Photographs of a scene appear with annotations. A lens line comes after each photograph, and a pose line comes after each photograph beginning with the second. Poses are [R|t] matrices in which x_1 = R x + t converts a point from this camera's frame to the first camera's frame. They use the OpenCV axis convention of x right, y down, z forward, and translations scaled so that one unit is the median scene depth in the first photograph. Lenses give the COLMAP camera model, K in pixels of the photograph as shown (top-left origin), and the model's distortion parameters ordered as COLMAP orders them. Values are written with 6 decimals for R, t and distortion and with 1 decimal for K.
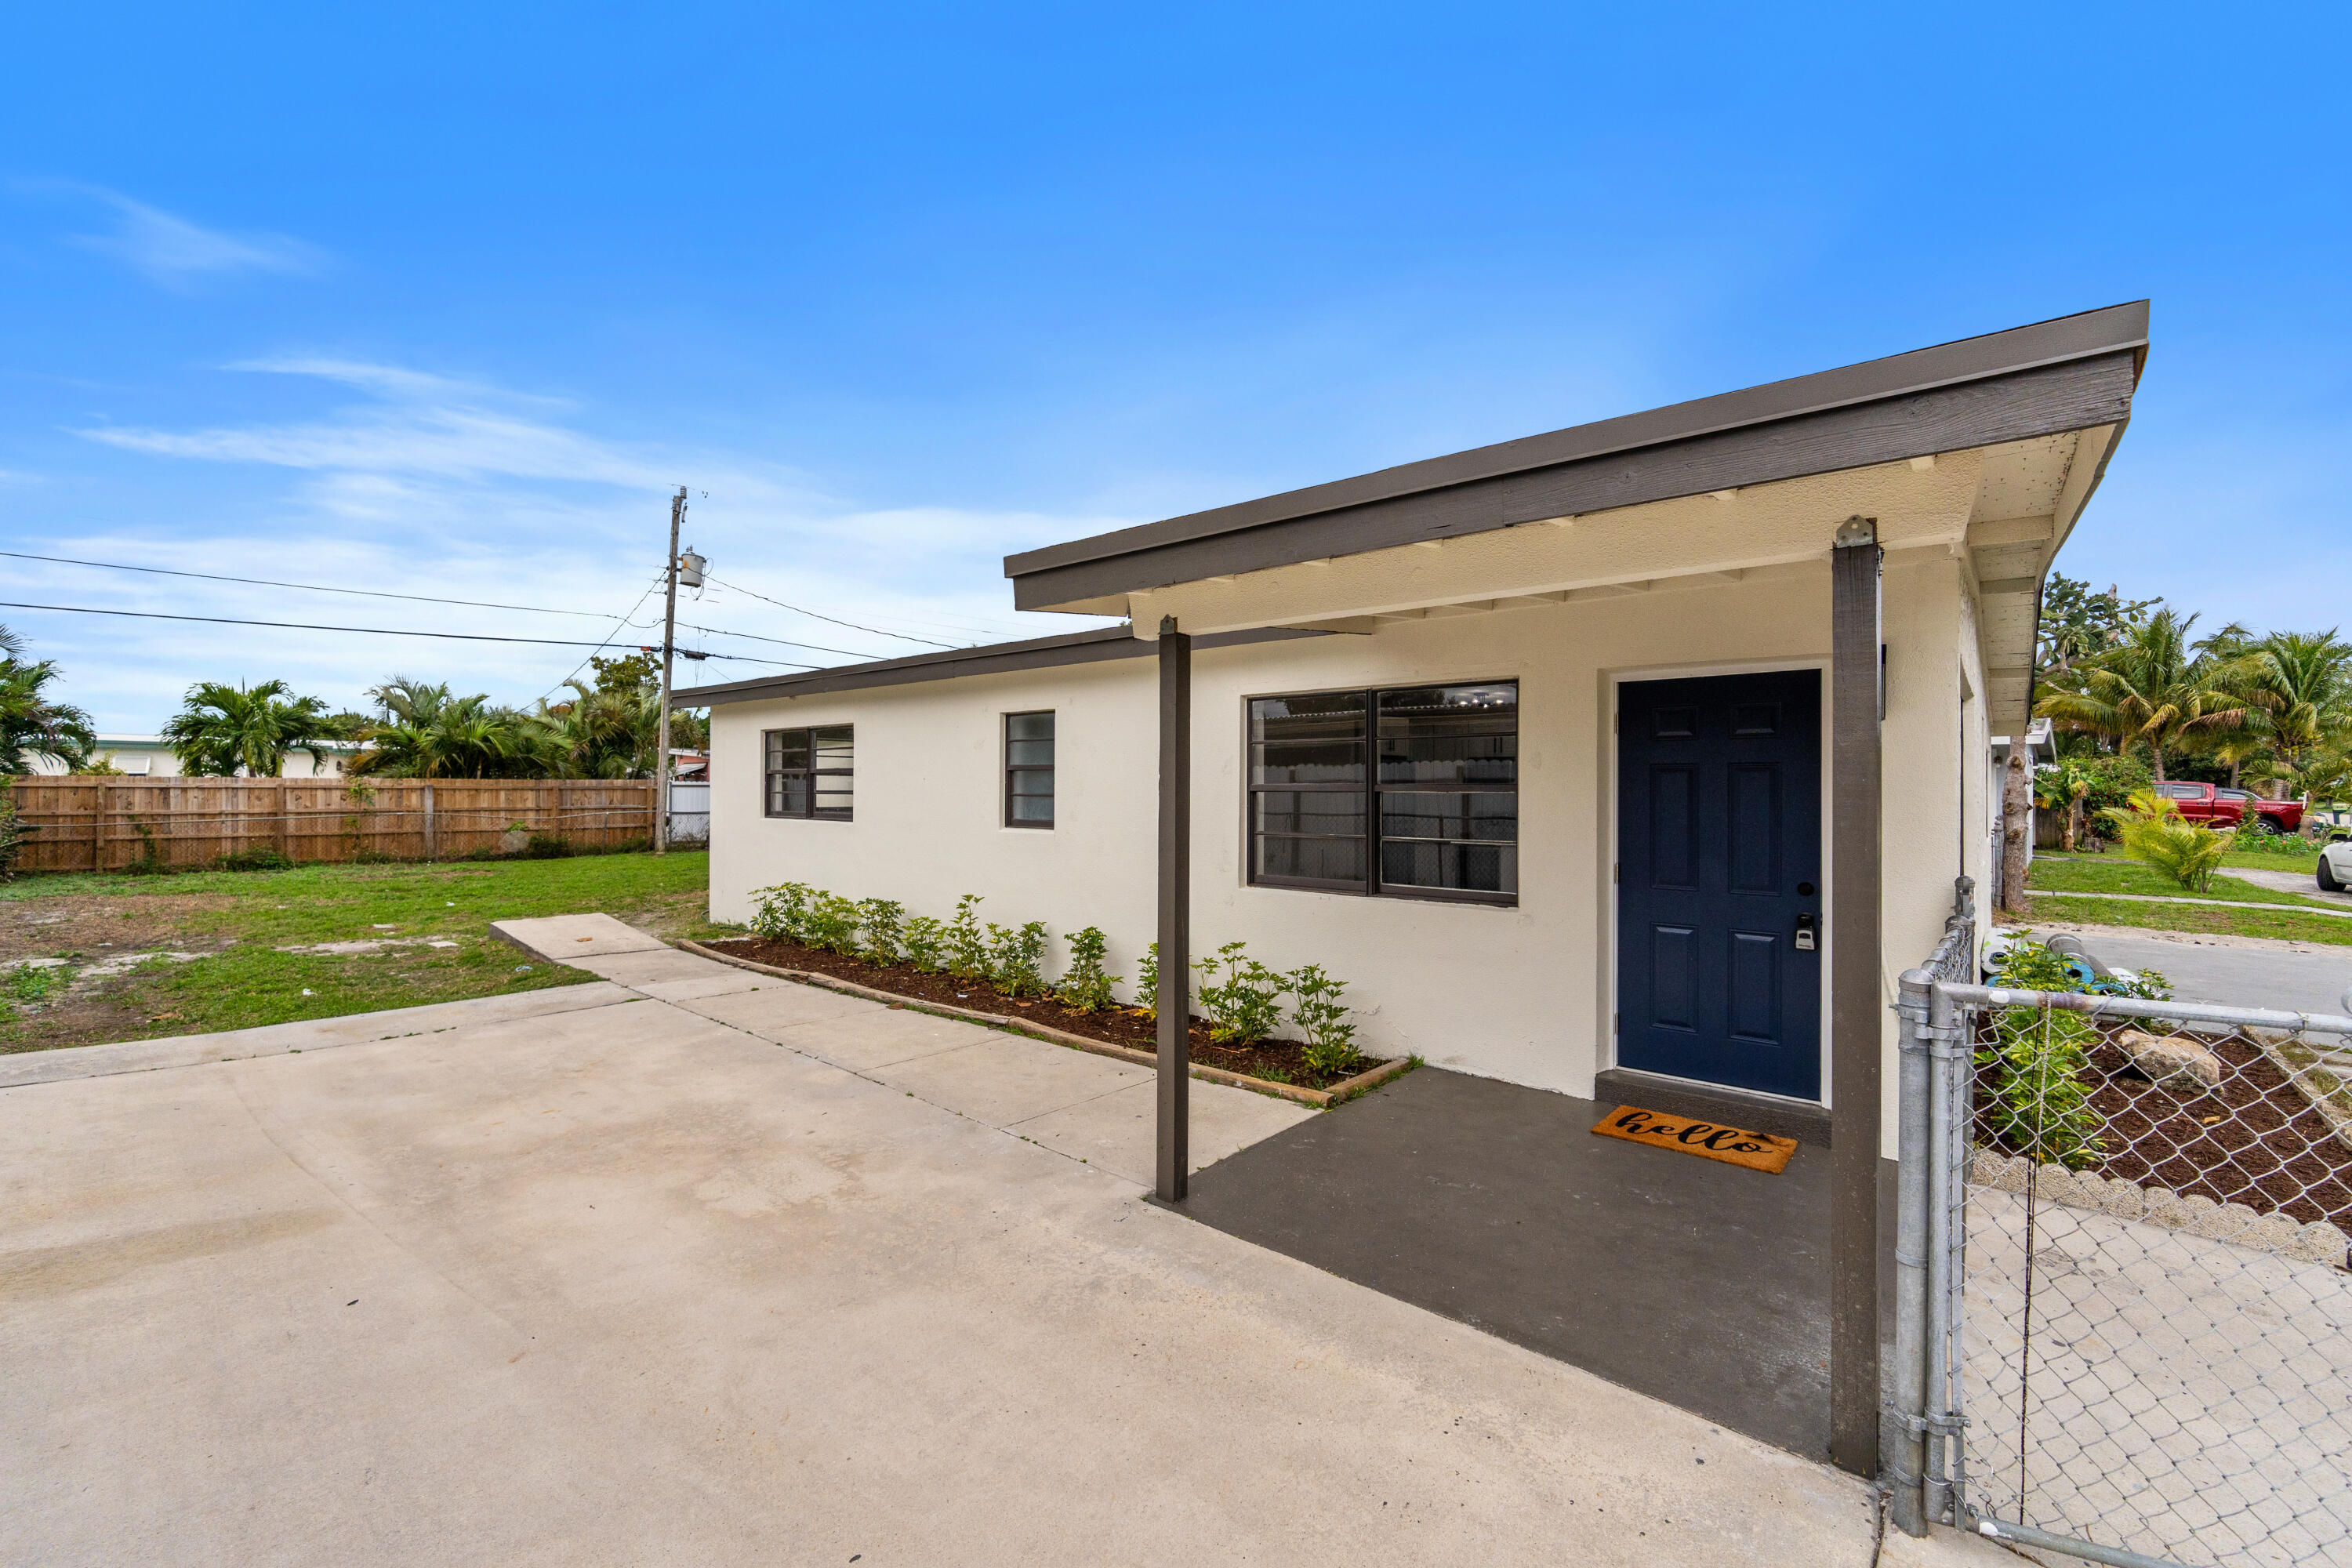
lens RADIAL K [[969.8, 0, 1176.0], [0, 969.8, 784.0], [0, 0, 1]] dist [-0.000494, -0.000173]
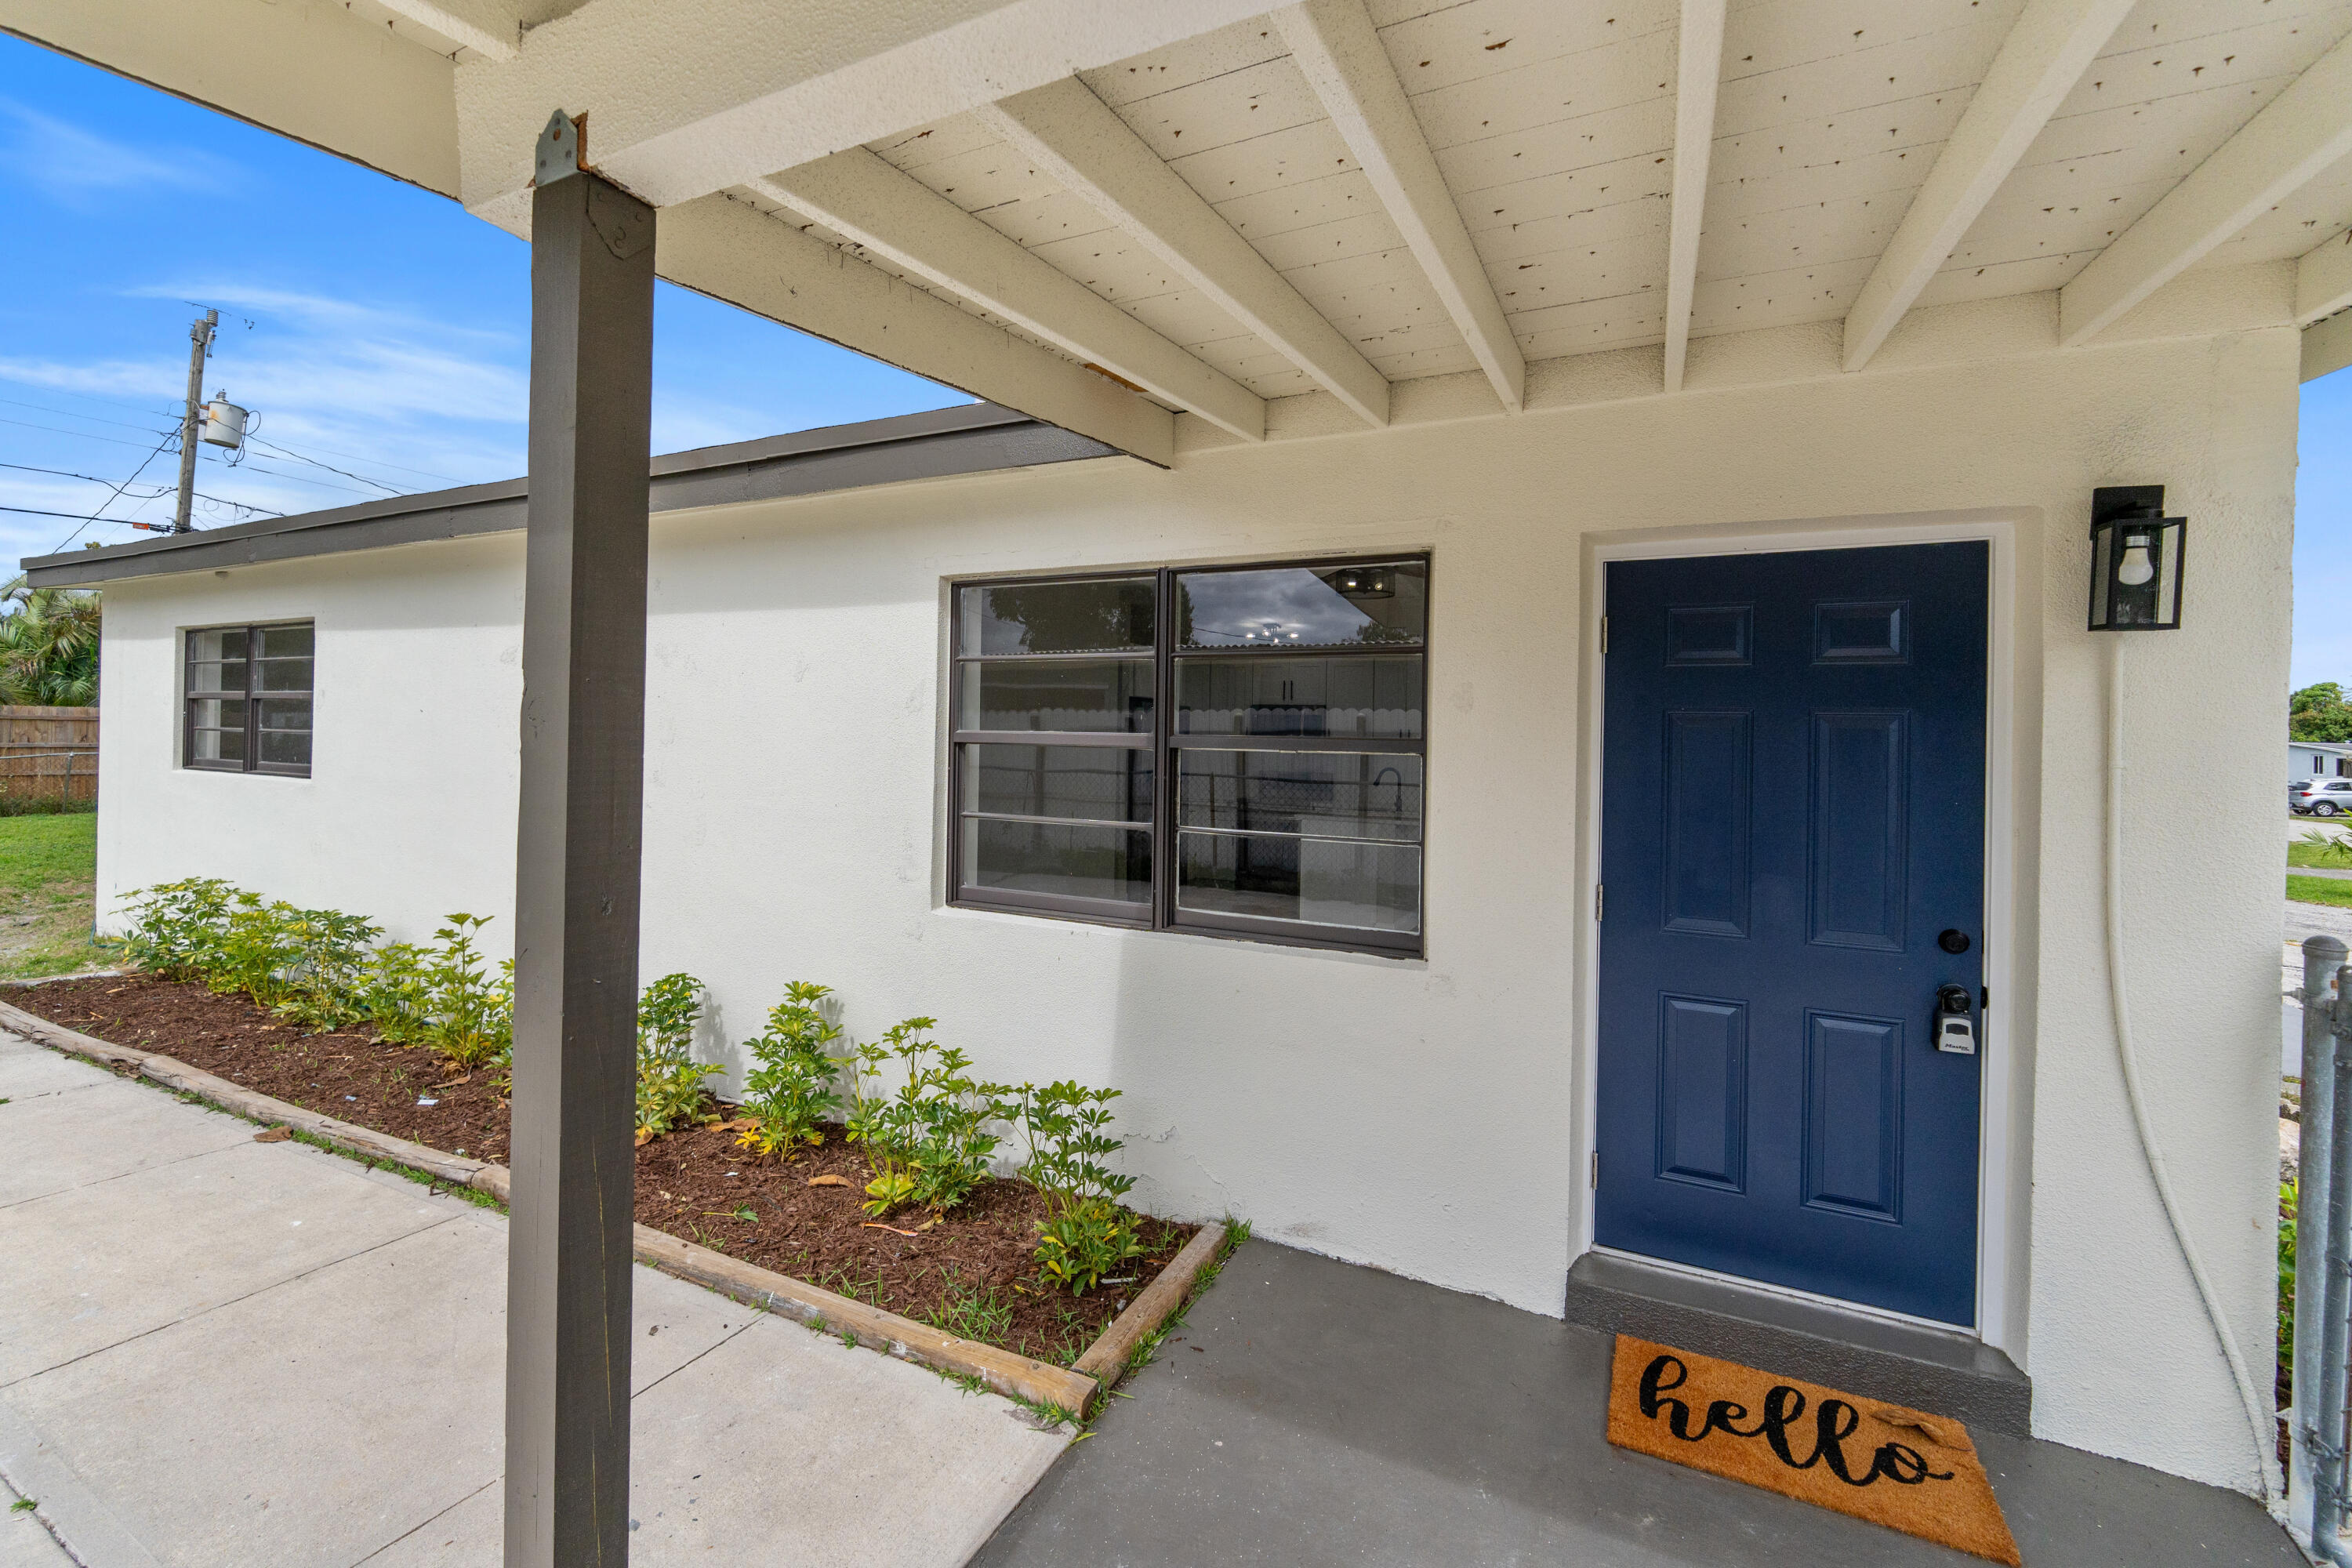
lens RADIAL K [[969.8, 0, 1176.0], [0, 969.8, 784.0], [0, 0, 1]] dist [-0.000494, -0.000173]
pose [[0.967226, 0.007506, 0.253805, 0.063180], [-0.020673, 0.998572, 0.049250, 0.001087], [-0.253073, -0.052883, 0.966001, 0.443926]]
